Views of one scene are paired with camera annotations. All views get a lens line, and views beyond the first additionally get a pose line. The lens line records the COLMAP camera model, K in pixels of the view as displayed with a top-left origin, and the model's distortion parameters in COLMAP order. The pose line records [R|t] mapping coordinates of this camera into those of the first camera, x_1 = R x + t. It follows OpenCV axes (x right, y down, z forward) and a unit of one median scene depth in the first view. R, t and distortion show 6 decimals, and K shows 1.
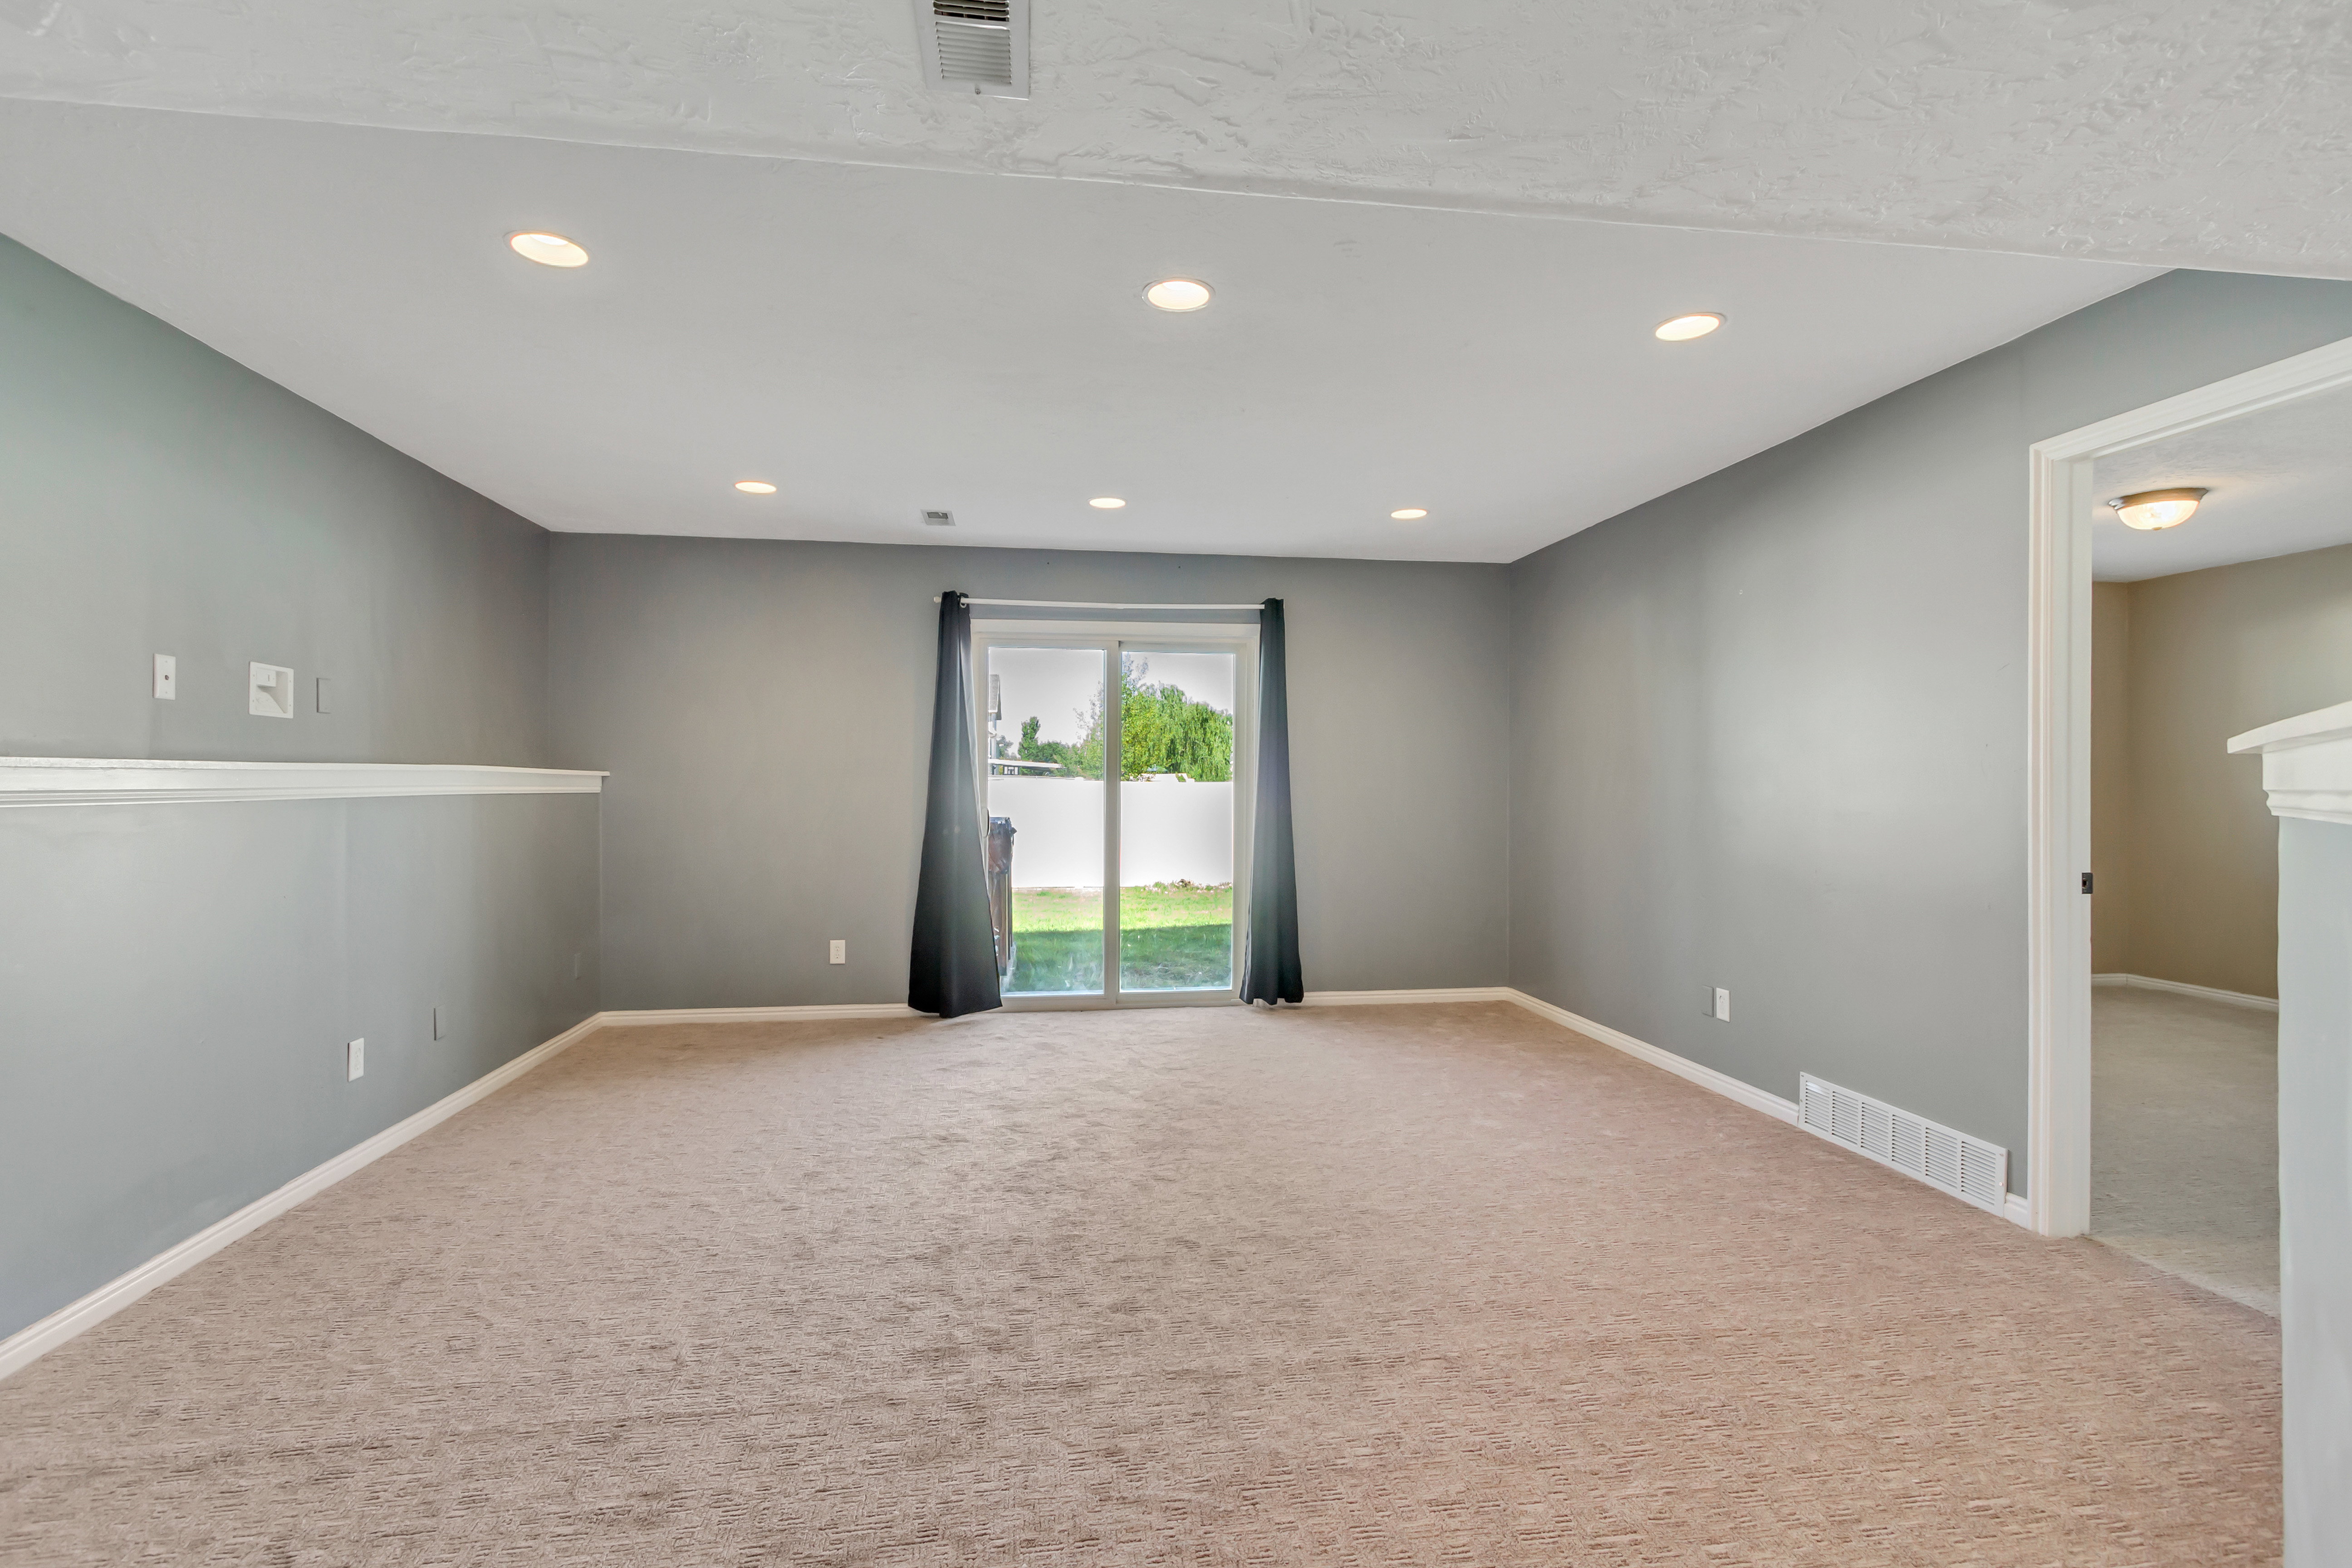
lens RADIAL K [[1082.4, 0, 1161.1], [0, 1082.4, 781.9], [0, 0, 1]] dist [-0.002573, -0.001580]
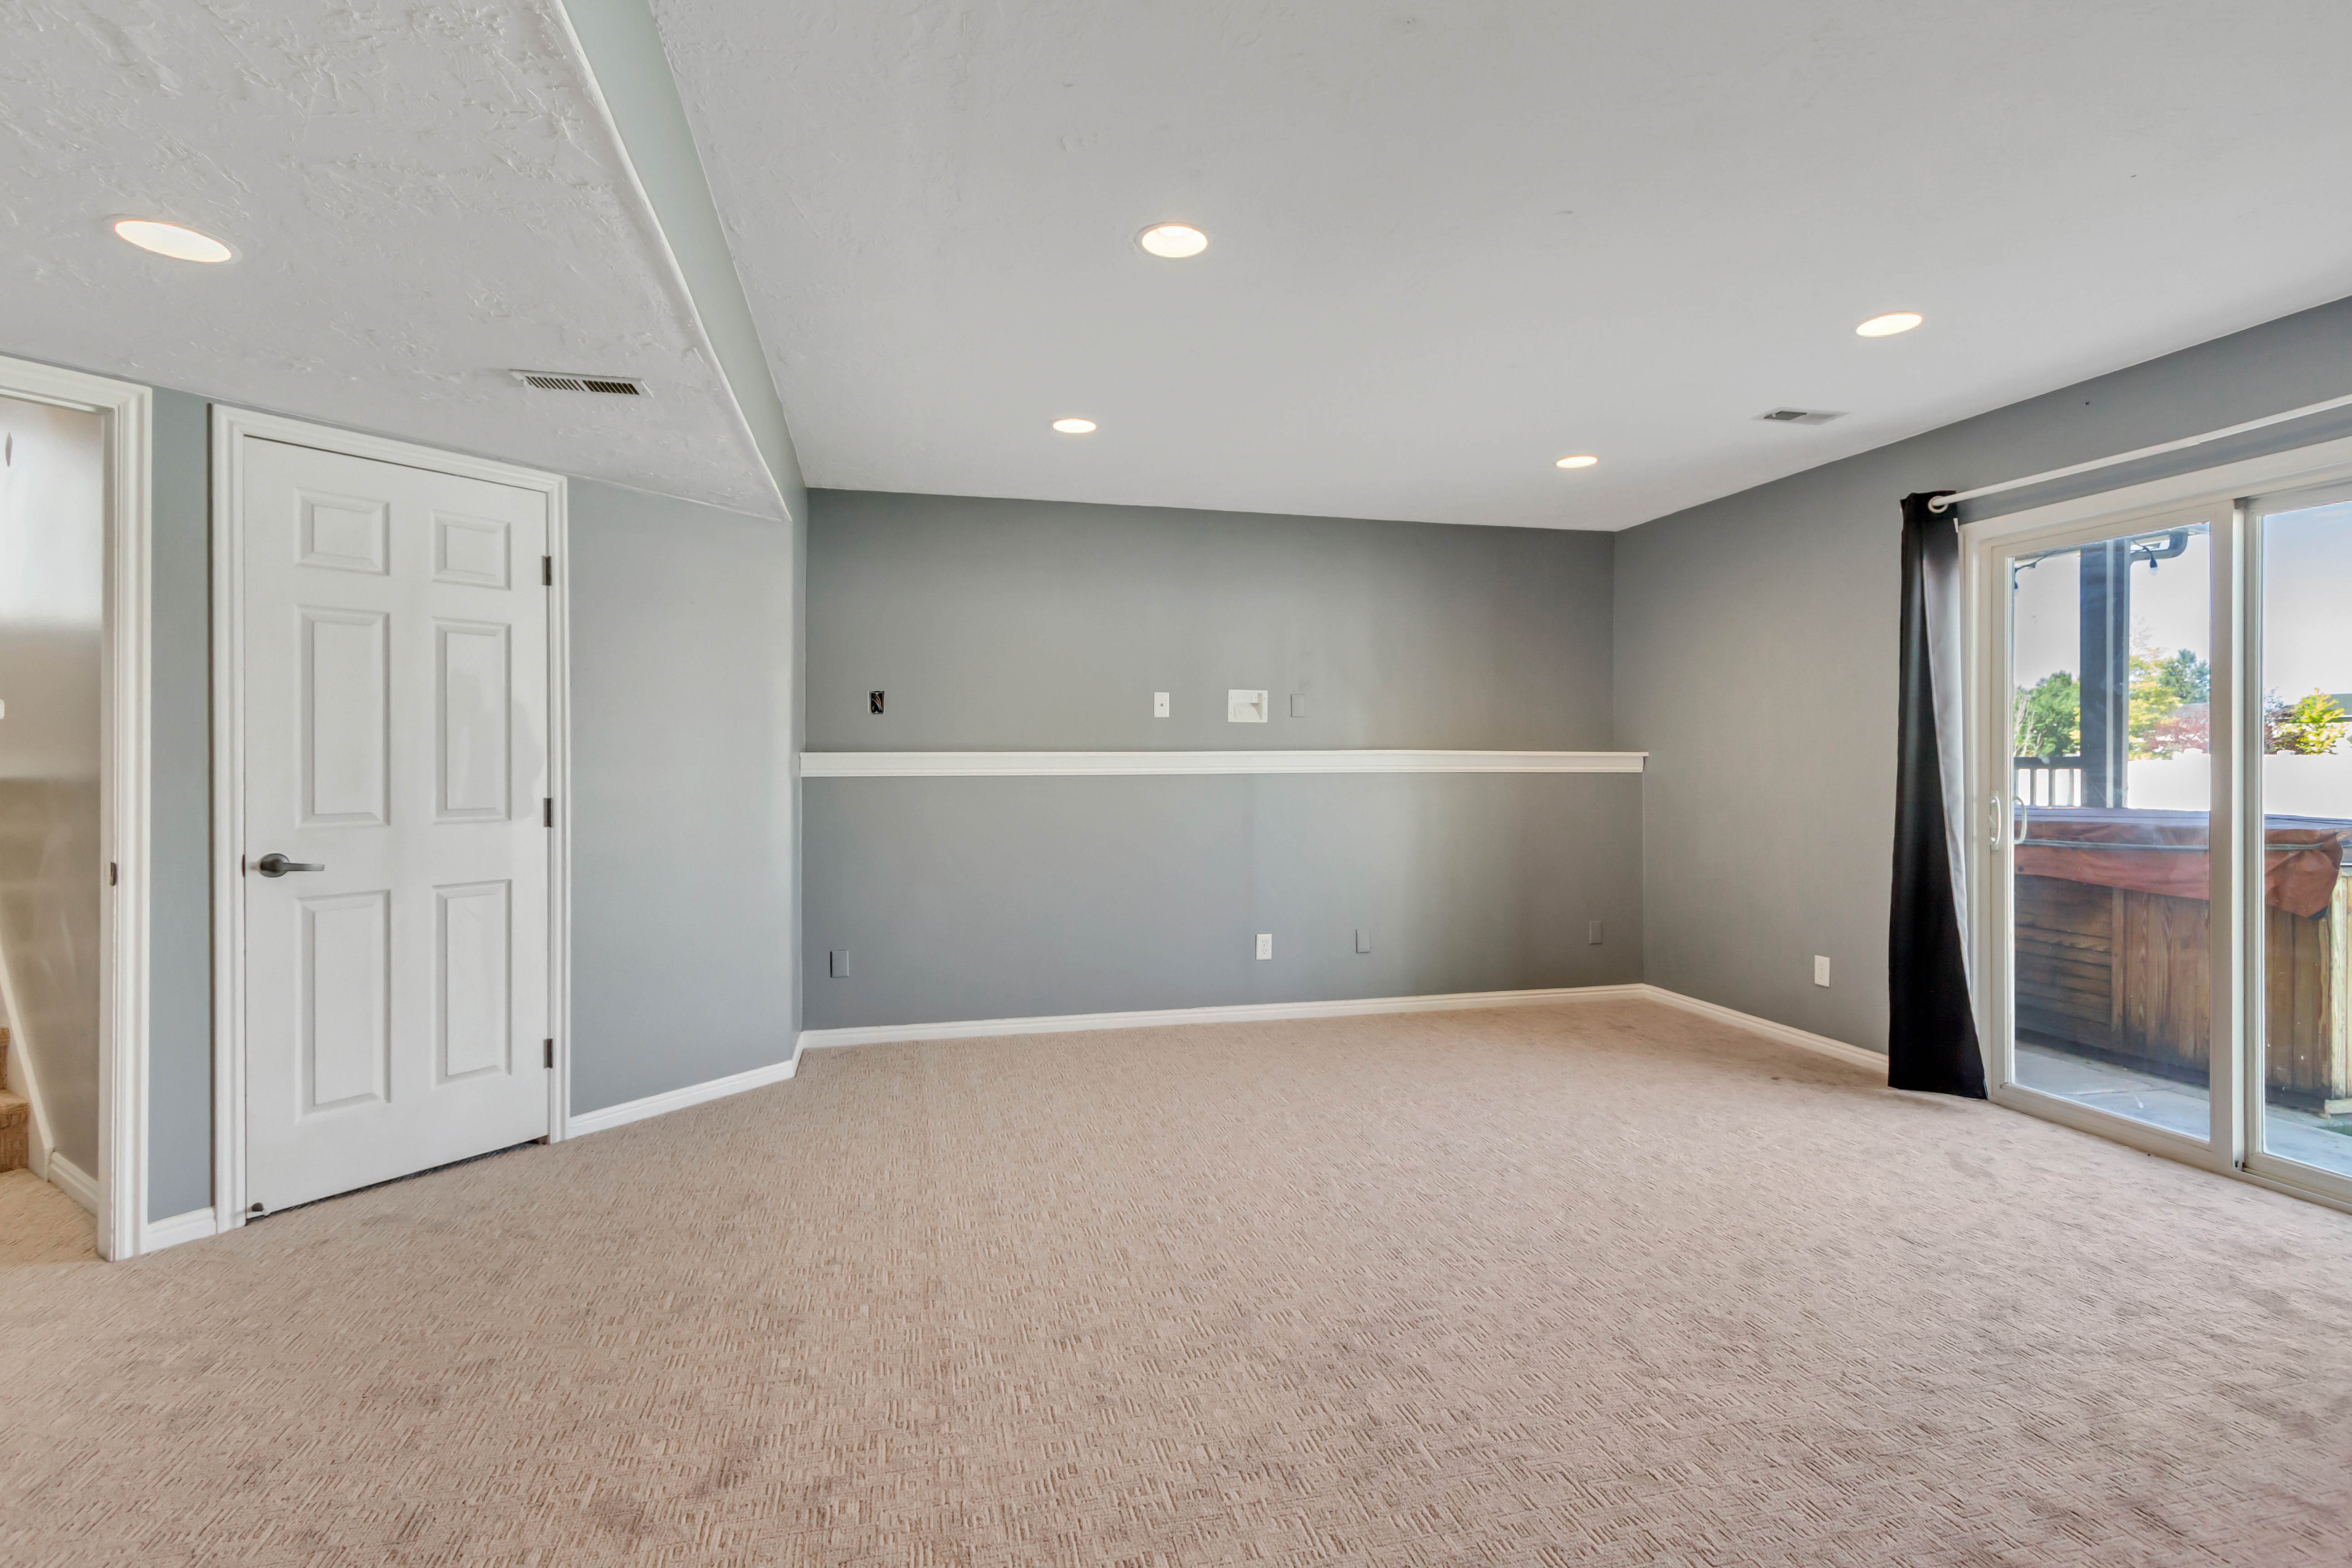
lens RADIAL K [[1082.4, 0, 1176.9], [0, 1082.4, 763.2], [0, 0, 1]] dist [-0.002573, -0.001580]
pose [[0.119633, -0.003024, -0.992814, 0.676128], [0.002966, 0.999992, -0.002689, 0.003388], [0.992814, -0.002623, 0.119641, 0.639635]]
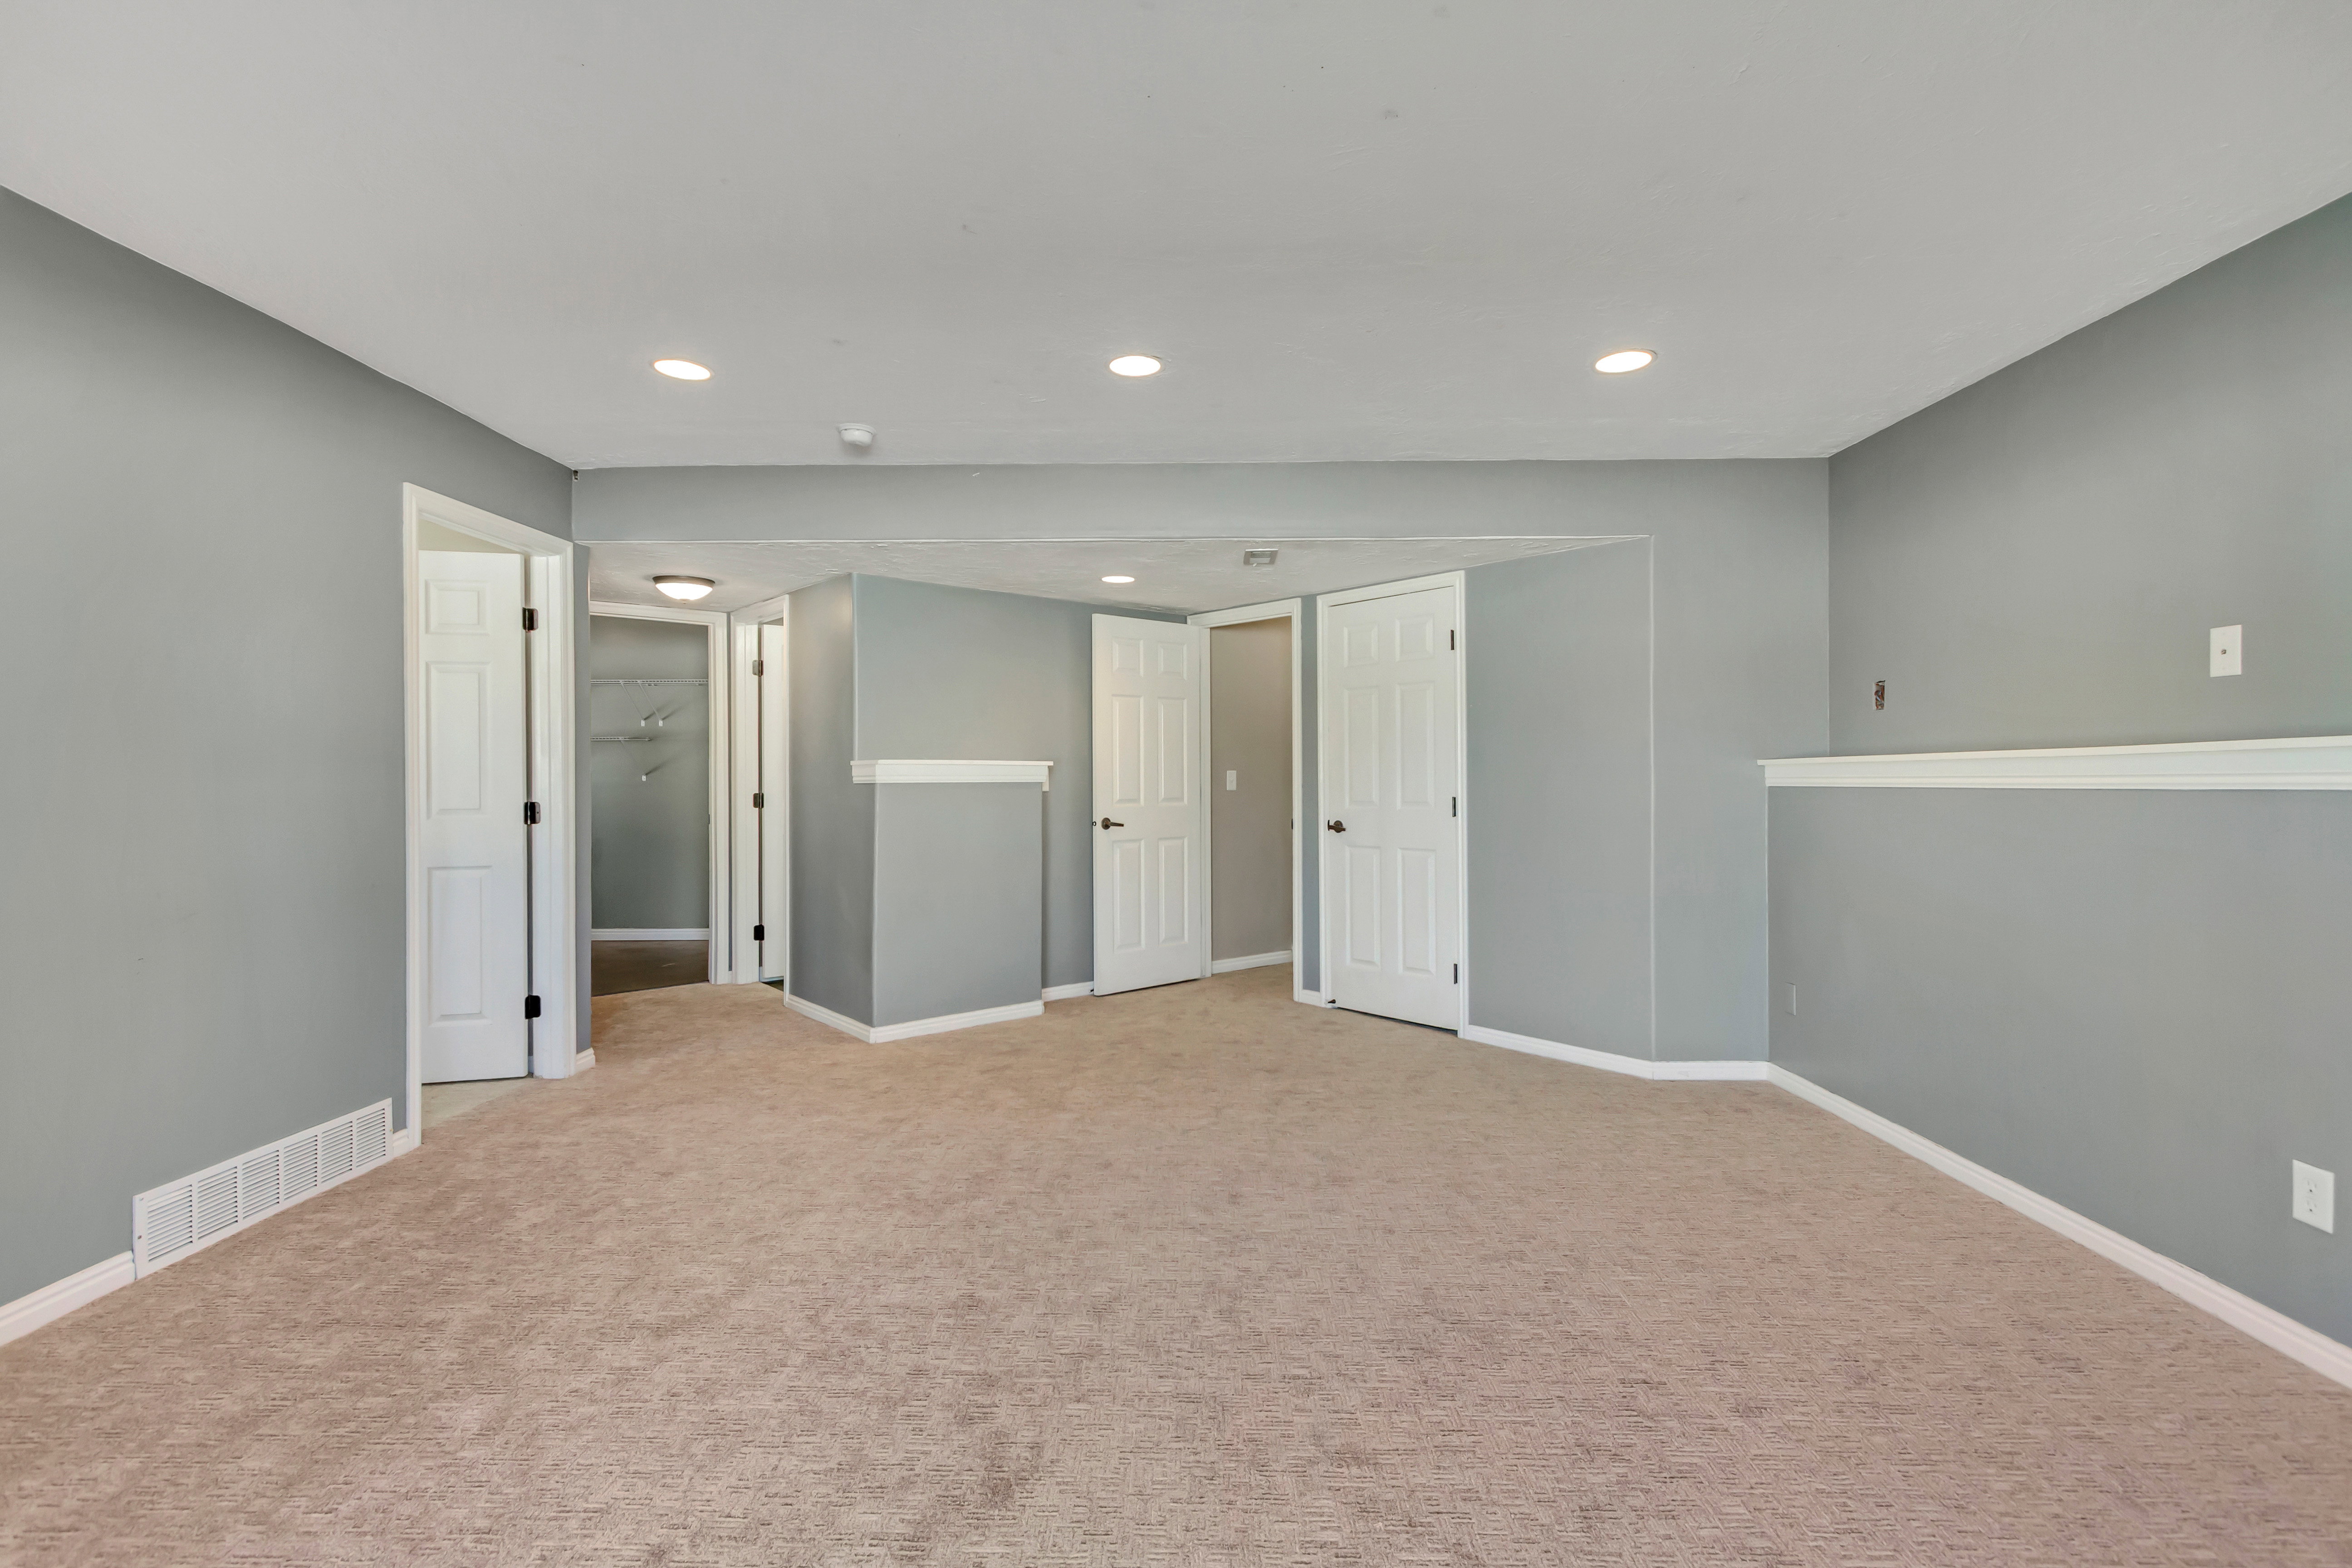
lens RADIAL K [[1082.4, 0, 1176.7], [0, 1082.4, 787.1], [0, 0, 1]] dist [-0.002573, -0.001580]
pose [[-0.989615, 0.001010, 0.143742, -0.159611], [0.002365, 0.999954, 0.009256, 0.003420], [-0.143726, 0.009499, -0.989572, 1.589923]]
